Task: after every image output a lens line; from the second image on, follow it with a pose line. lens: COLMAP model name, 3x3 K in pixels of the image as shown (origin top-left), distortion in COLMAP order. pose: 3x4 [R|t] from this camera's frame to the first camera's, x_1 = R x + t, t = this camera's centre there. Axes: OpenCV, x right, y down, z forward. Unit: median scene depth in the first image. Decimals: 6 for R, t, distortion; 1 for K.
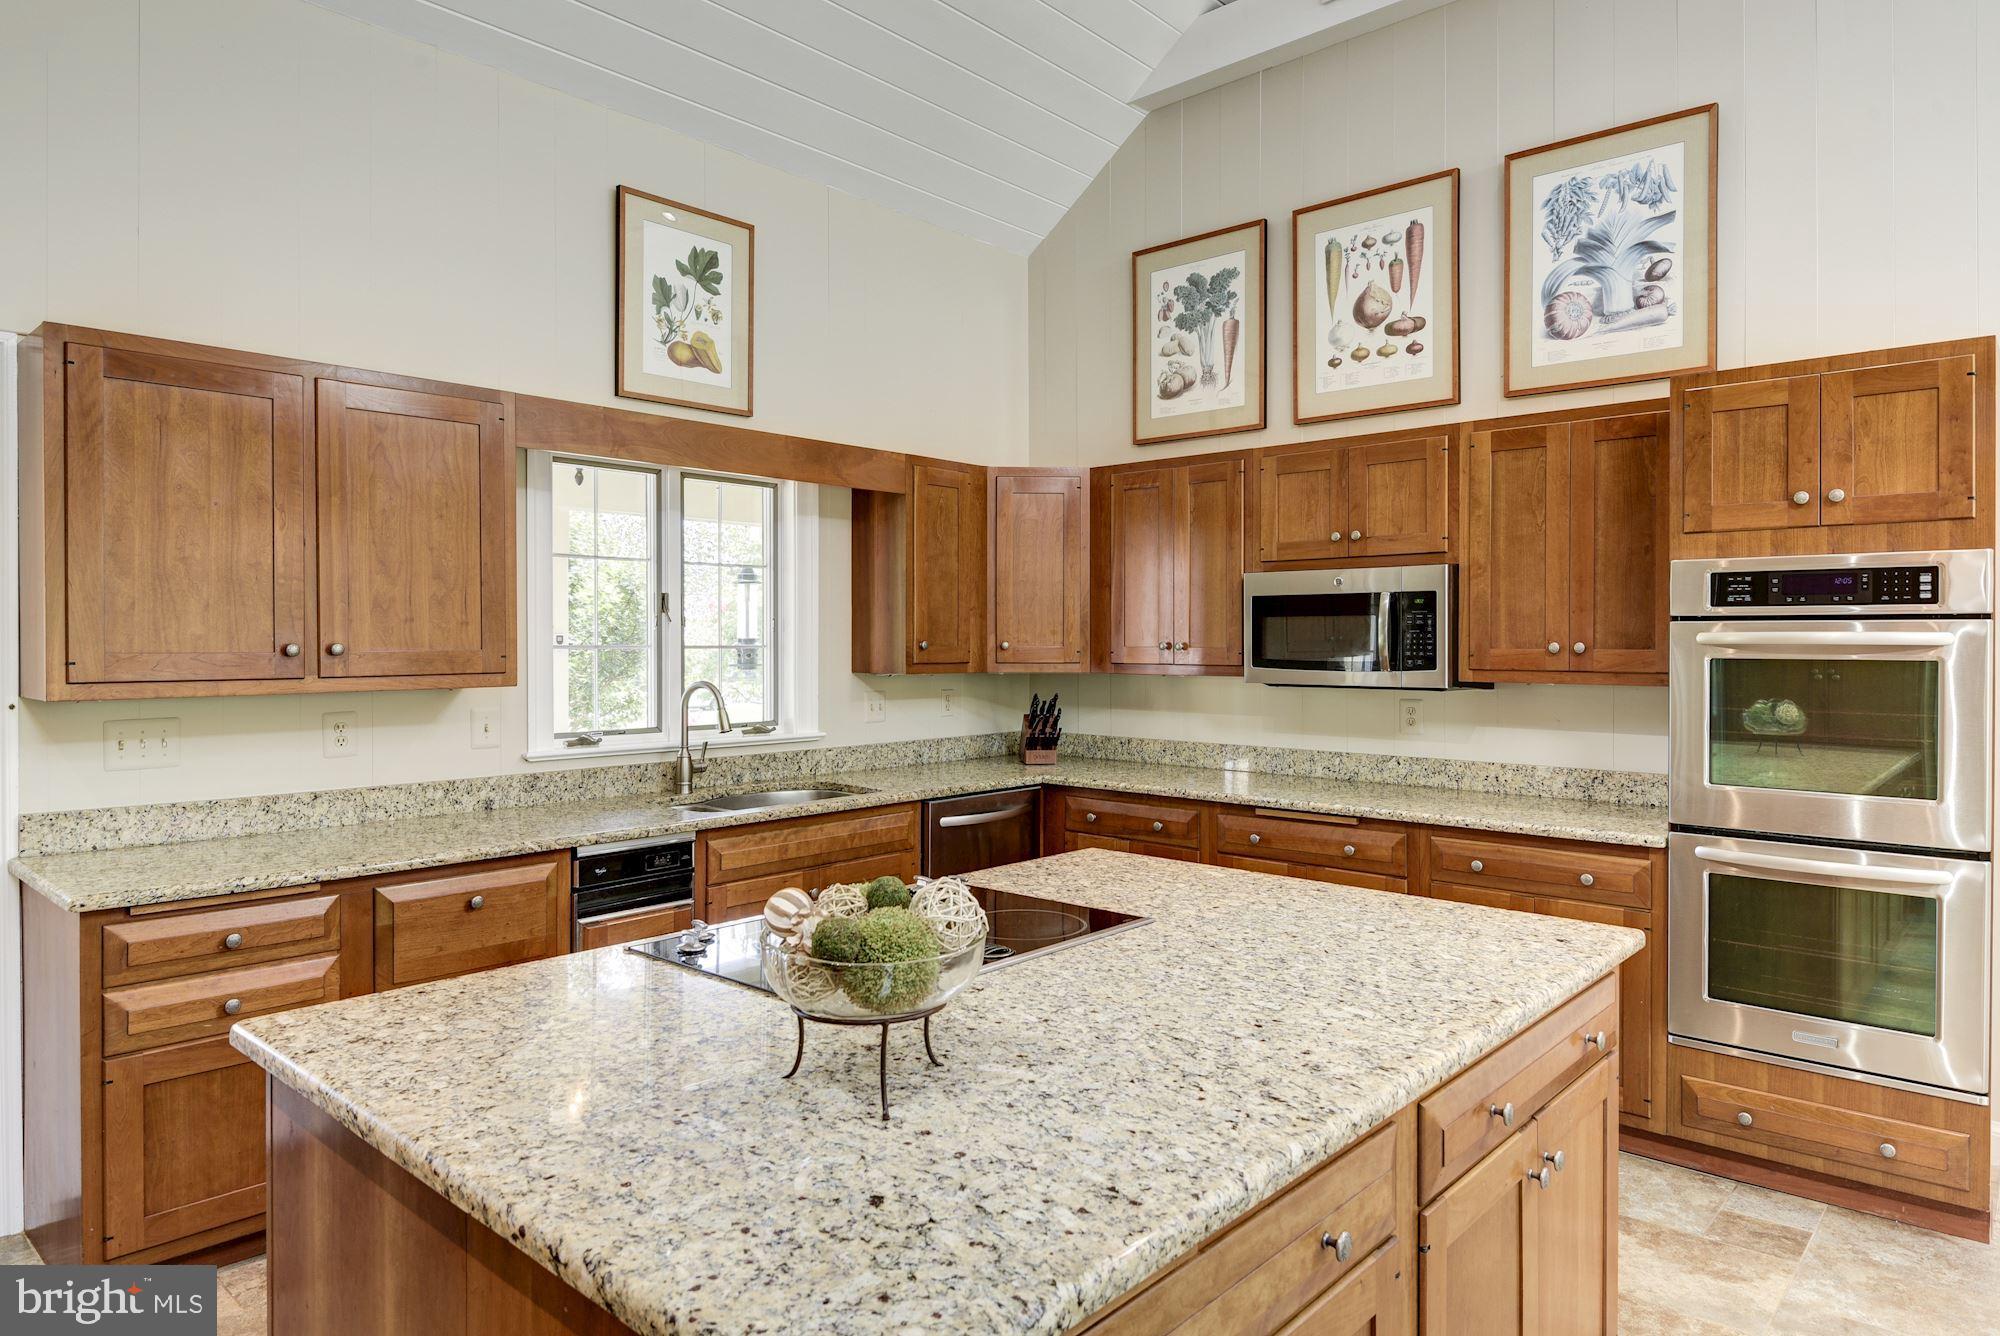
lens RADIAL K [[1194.5, 0, 1000.0], [0, 1194.5, 668.0], [0, 0, 1]] dist [-0.001547, -0.000311]
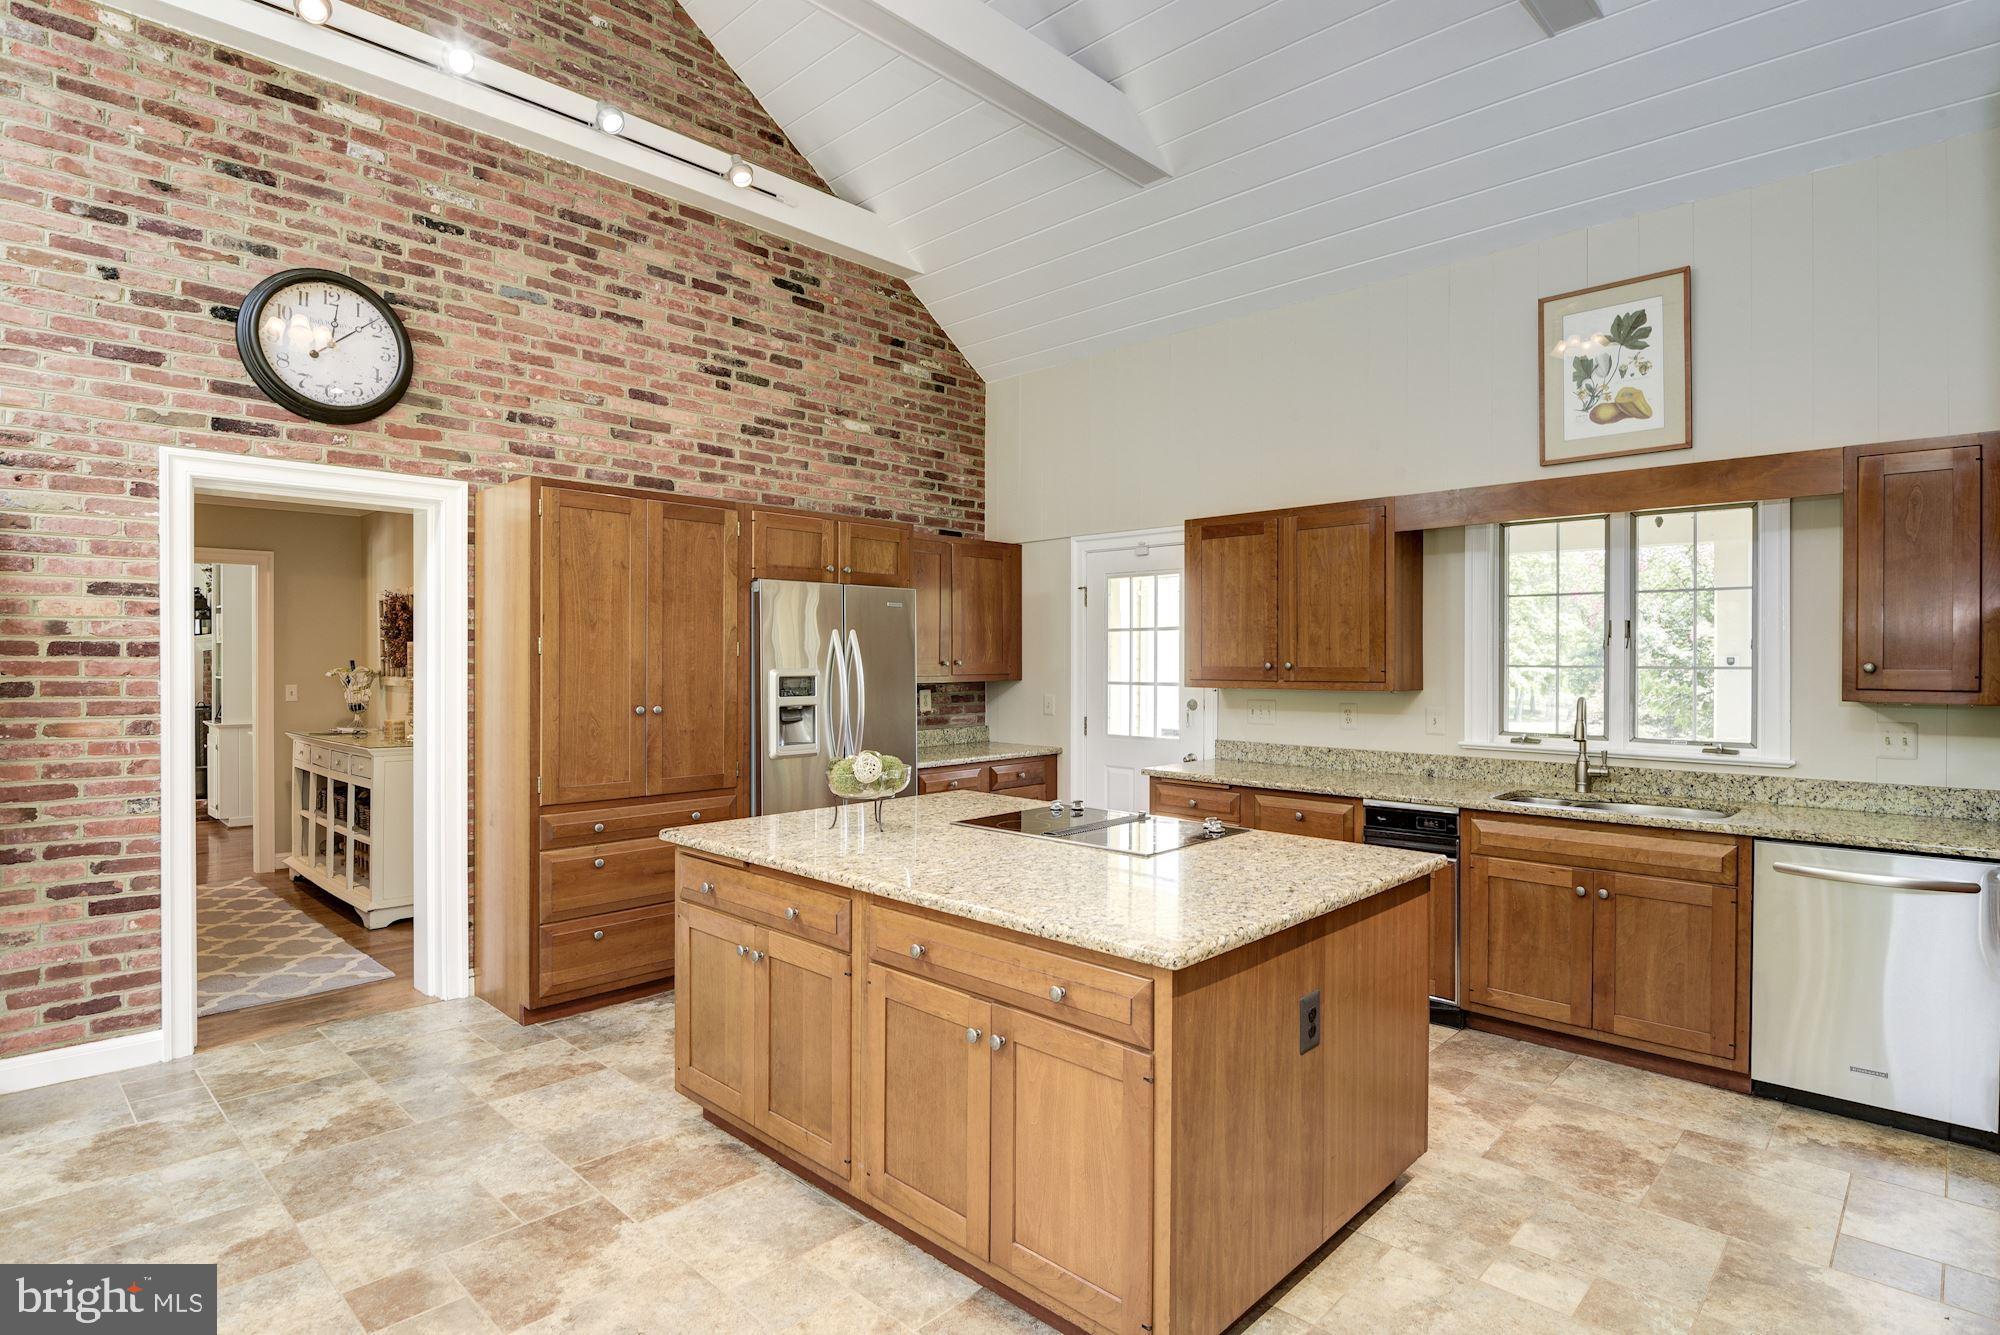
lens RADIAL K [[1042.0, 0, 1000.0], [0, 1042.0, 667.5], [0, 0, 1]] dist [0.001851, 0.000022]
pose [[-0.033658, 0.011780, -0.999364, 0.776170], [-0.021731, 0.999686, 0.012516, -0.017457], [0.999197, 0.022138, -0.033392, 0.461073]]
